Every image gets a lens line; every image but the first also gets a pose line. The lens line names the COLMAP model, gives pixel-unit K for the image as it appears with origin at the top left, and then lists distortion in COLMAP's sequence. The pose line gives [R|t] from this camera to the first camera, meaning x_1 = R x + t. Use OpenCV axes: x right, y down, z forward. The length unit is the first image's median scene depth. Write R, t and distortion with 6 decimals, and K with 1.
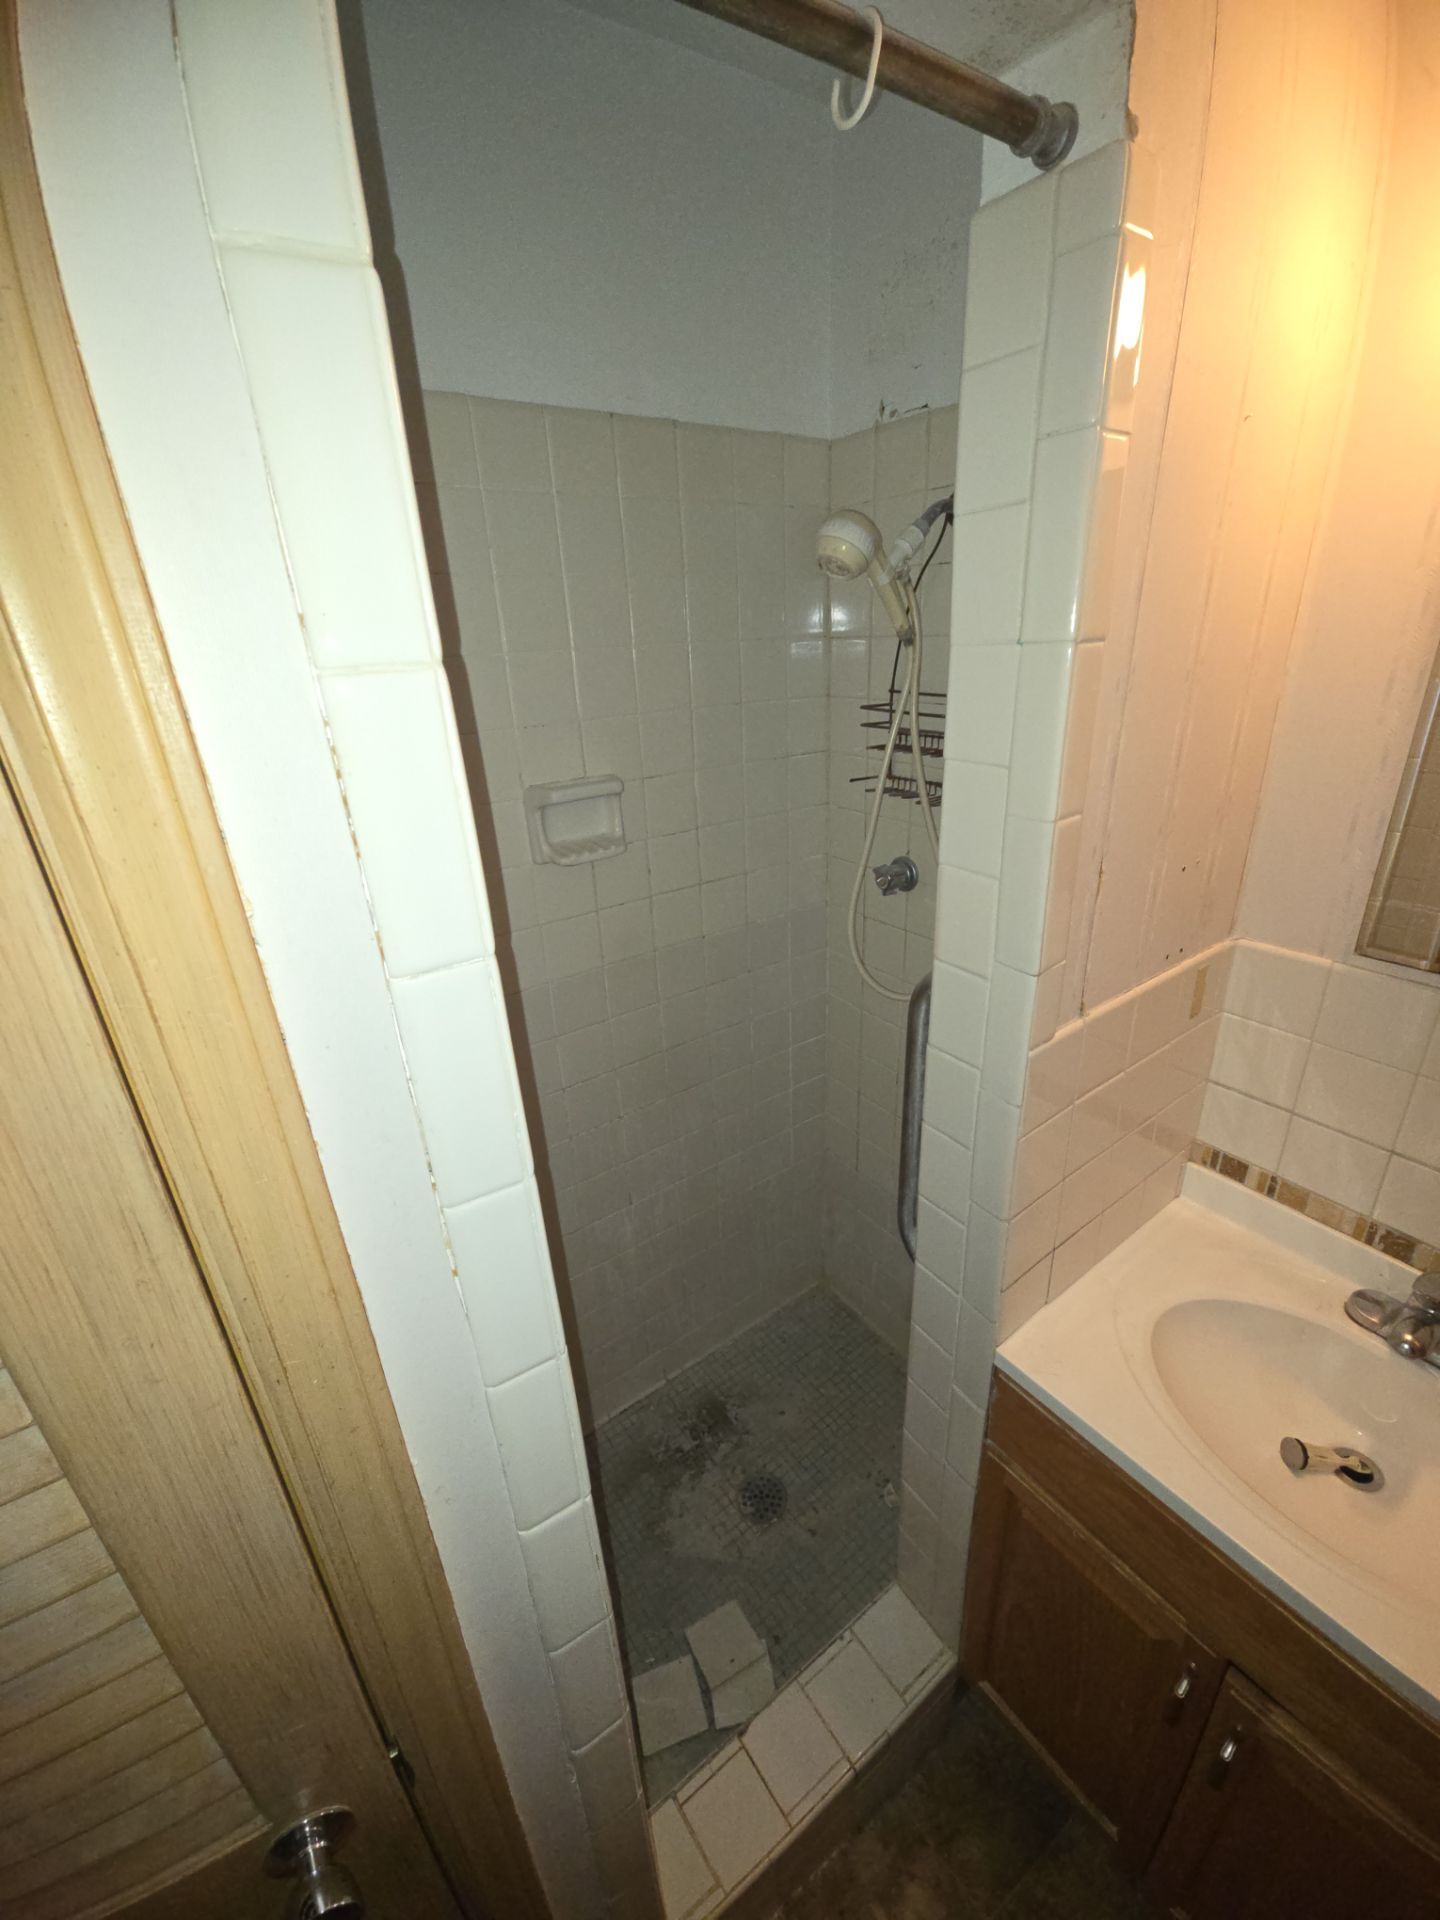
lens RADIAL K [[772.3, 0, 732.7], [0, 772.3, 953.5], [0, 0, 1]] dist [0.001430, -0.012138]
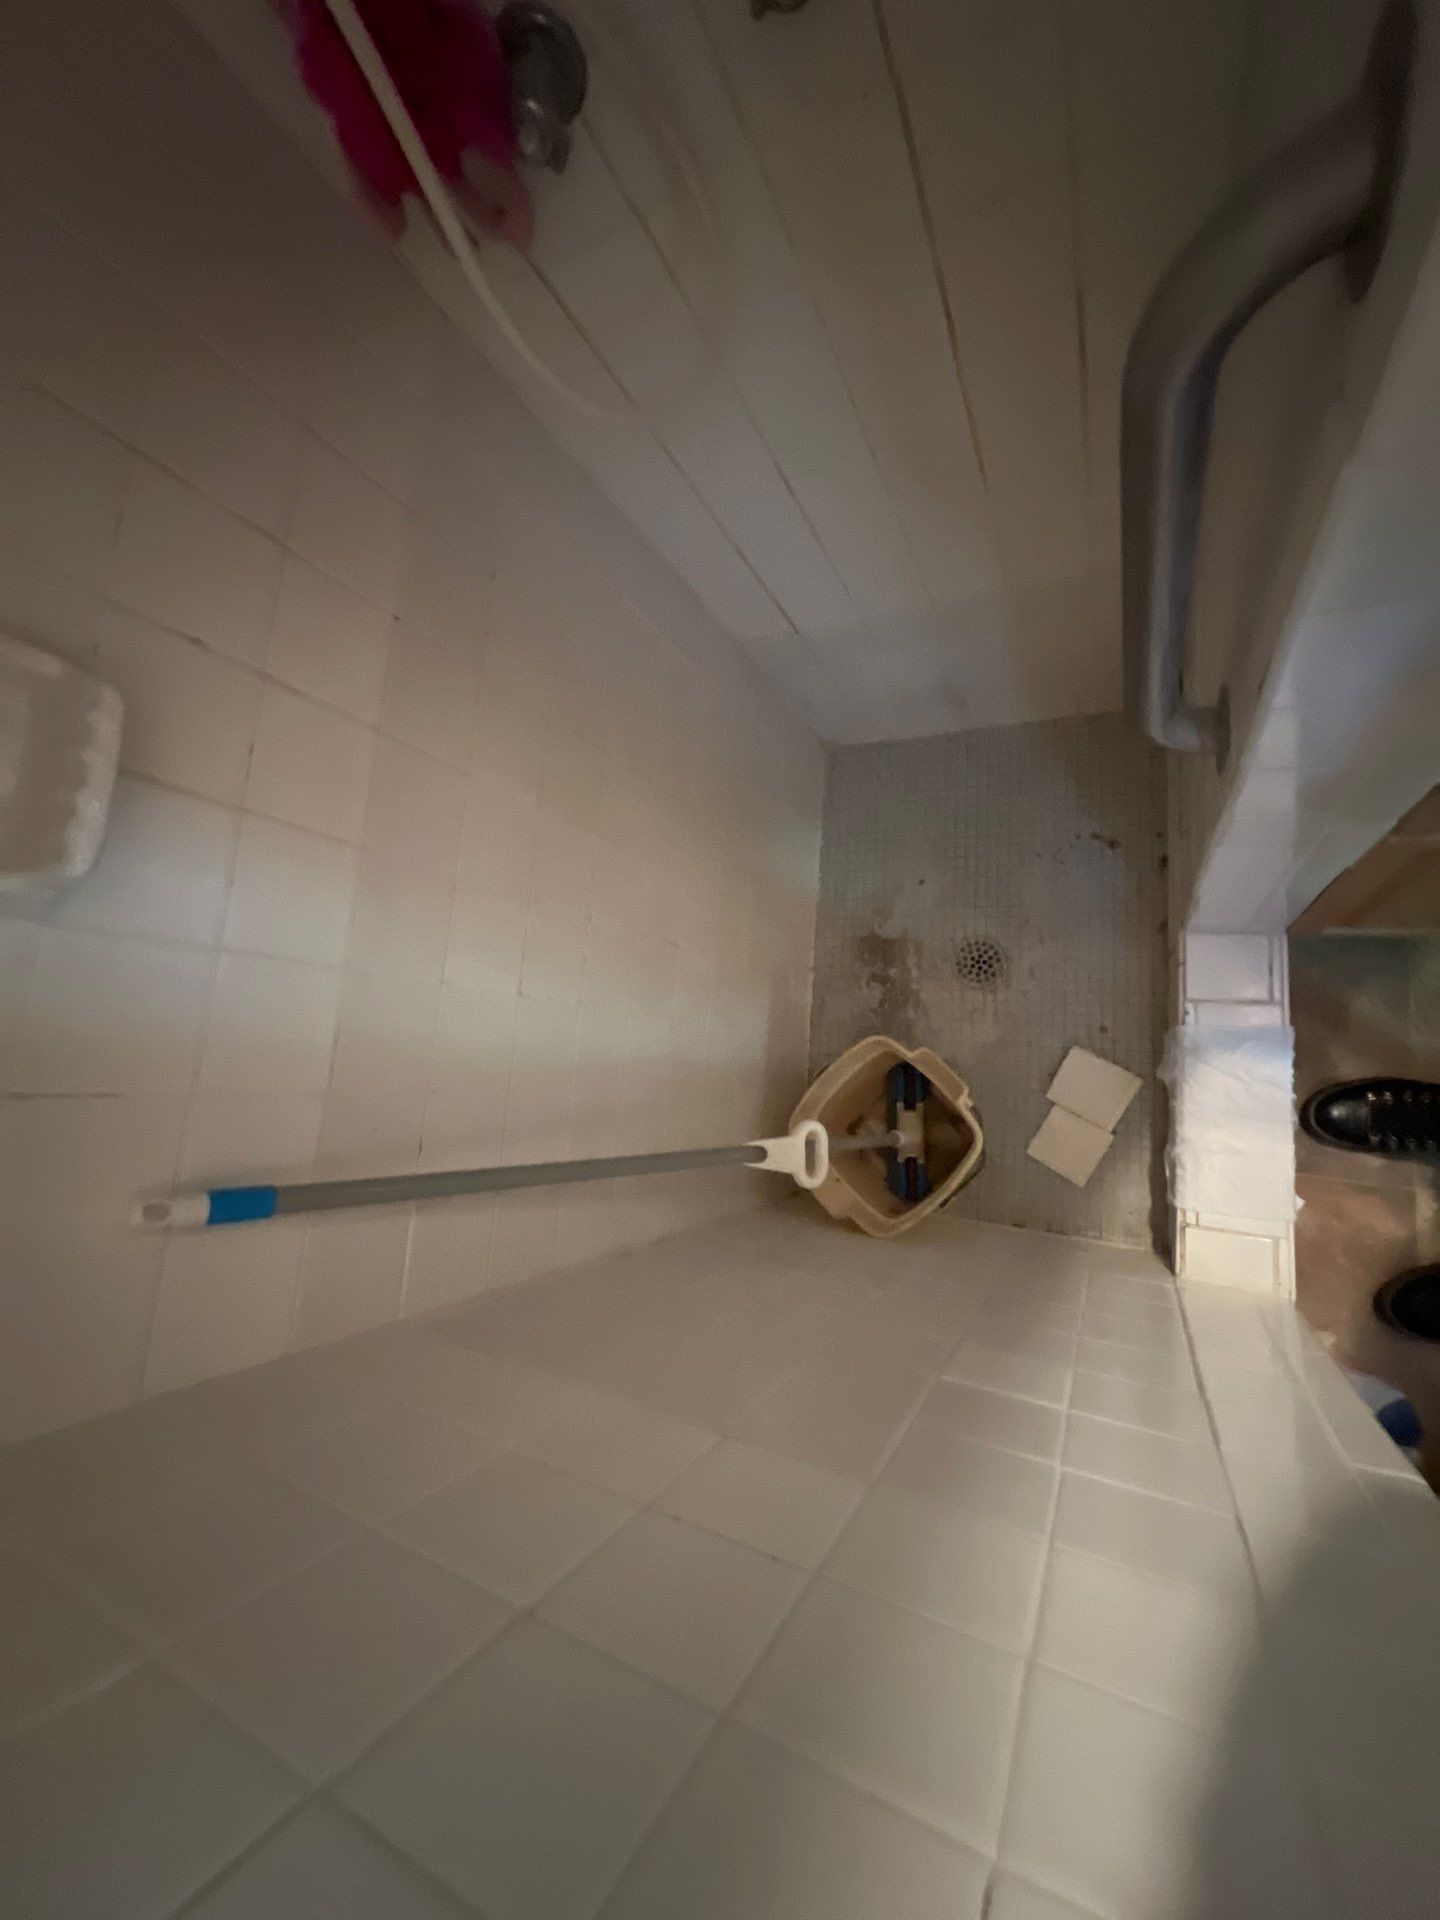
lens RADIAL K [[767.0, 0, 729.9], [0, 767.0, 950.5], [0, 0, 1]] dist [0.003884, -0.000127]
pose [[0.602663, -0.788022, -0.125773, -0.021169], [0.650399, 0.393736, 0.649579, -0.141438], [-0.462361, -0.473280, 0.749819, 0.576745]]
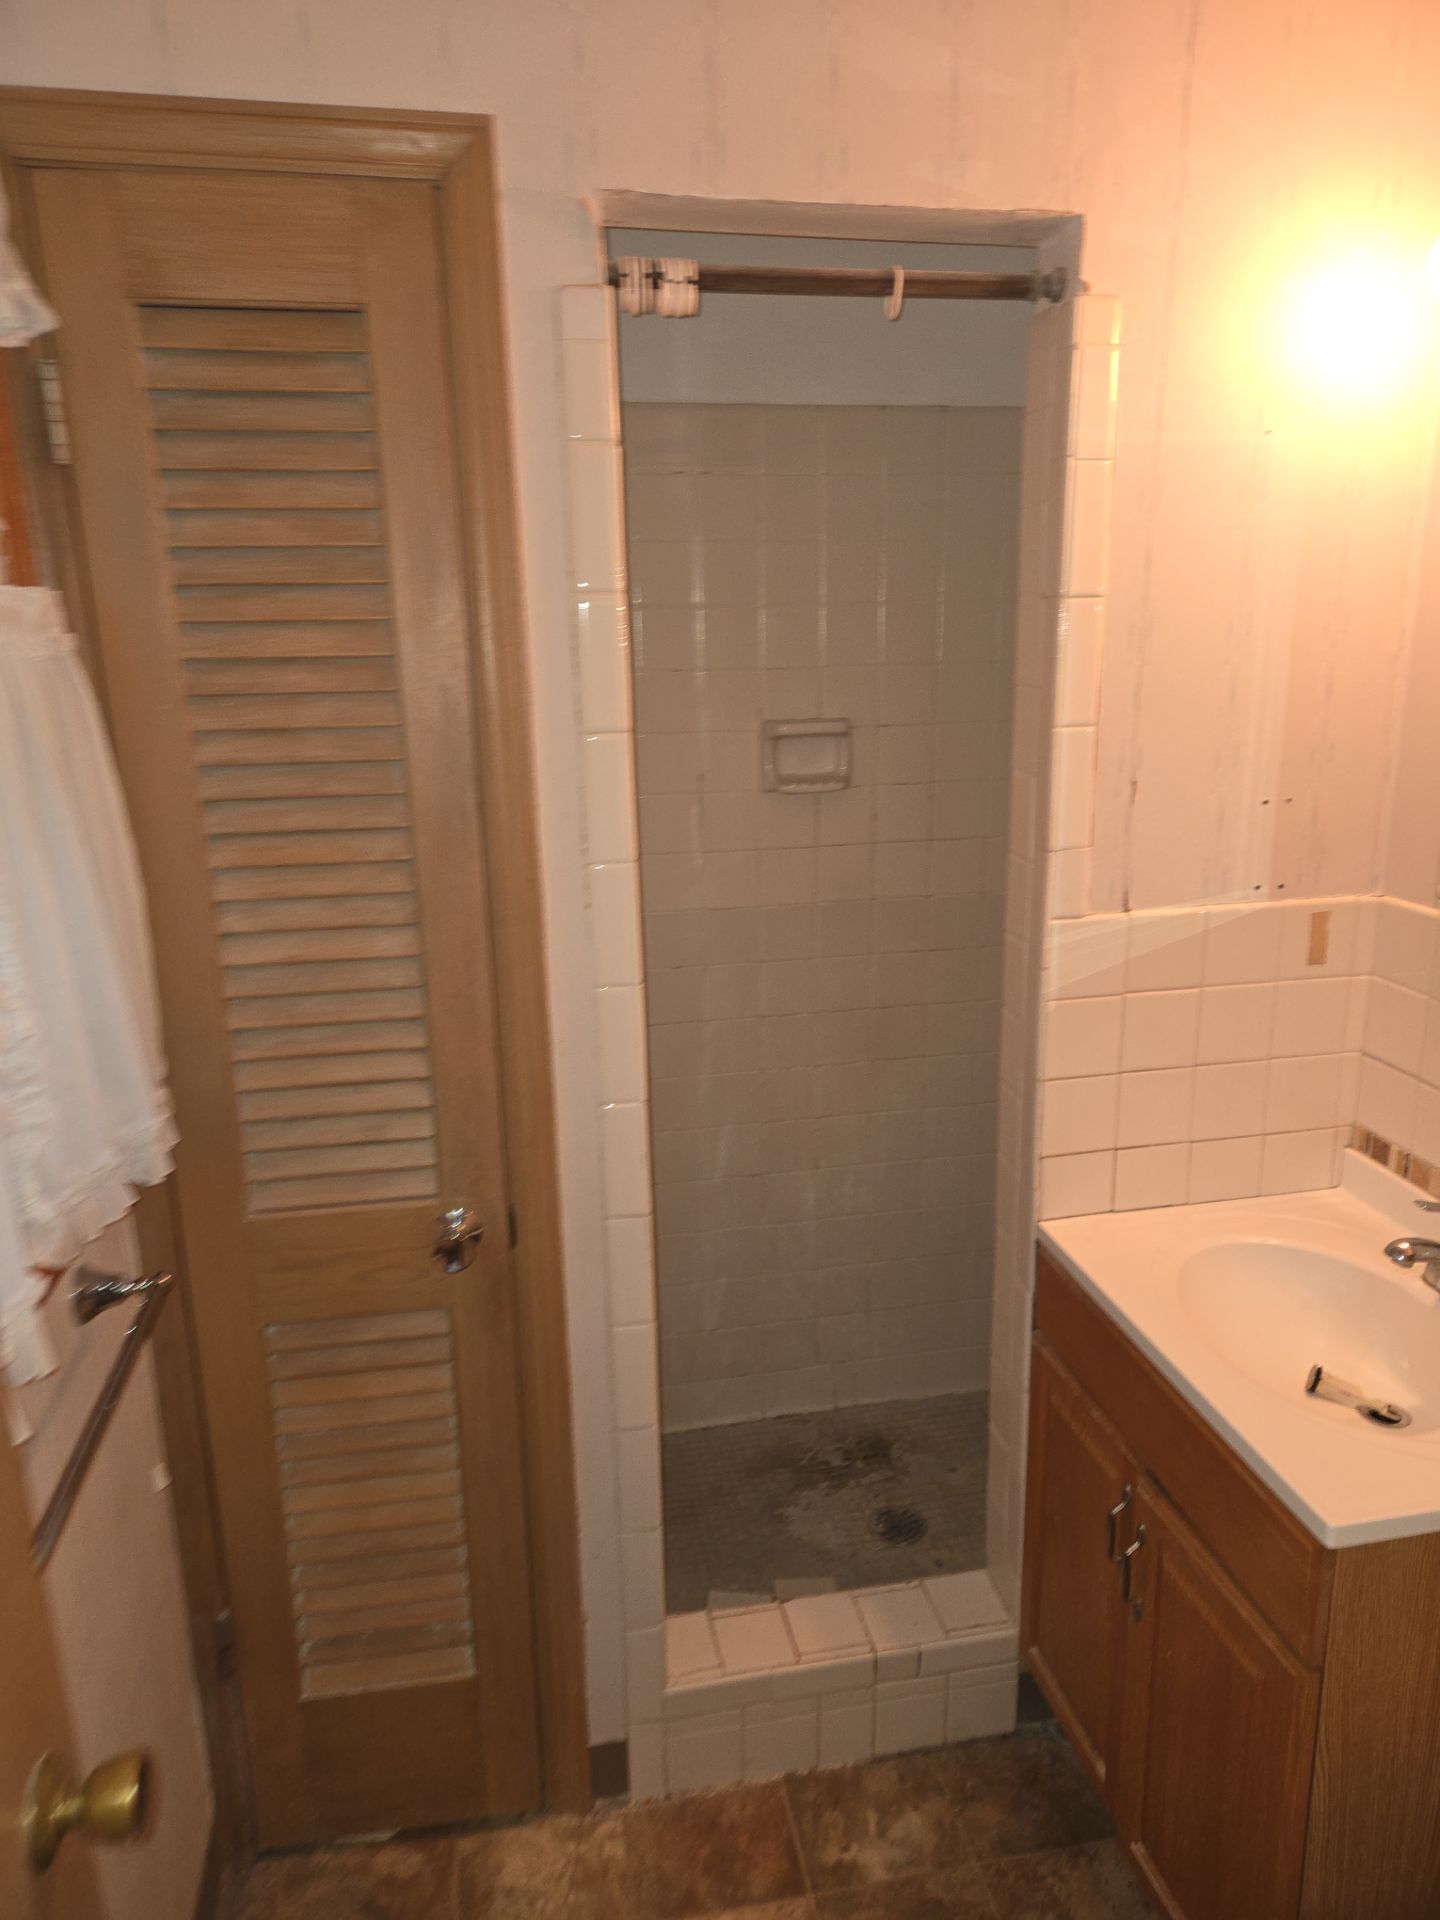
lens RADIAL K [[1299.0, 0, 720.0], [0, 1299.0, 960.0], [0, 0, 1]] dist [0.004632, -0.004135]
pose [[0.905653, 0.127611, -0.404361, 0.490002], [-0.175686, 0.980861, -0.083941, 0.298302], [0.385910, 0.147062, 0.910739, -0.706593]]
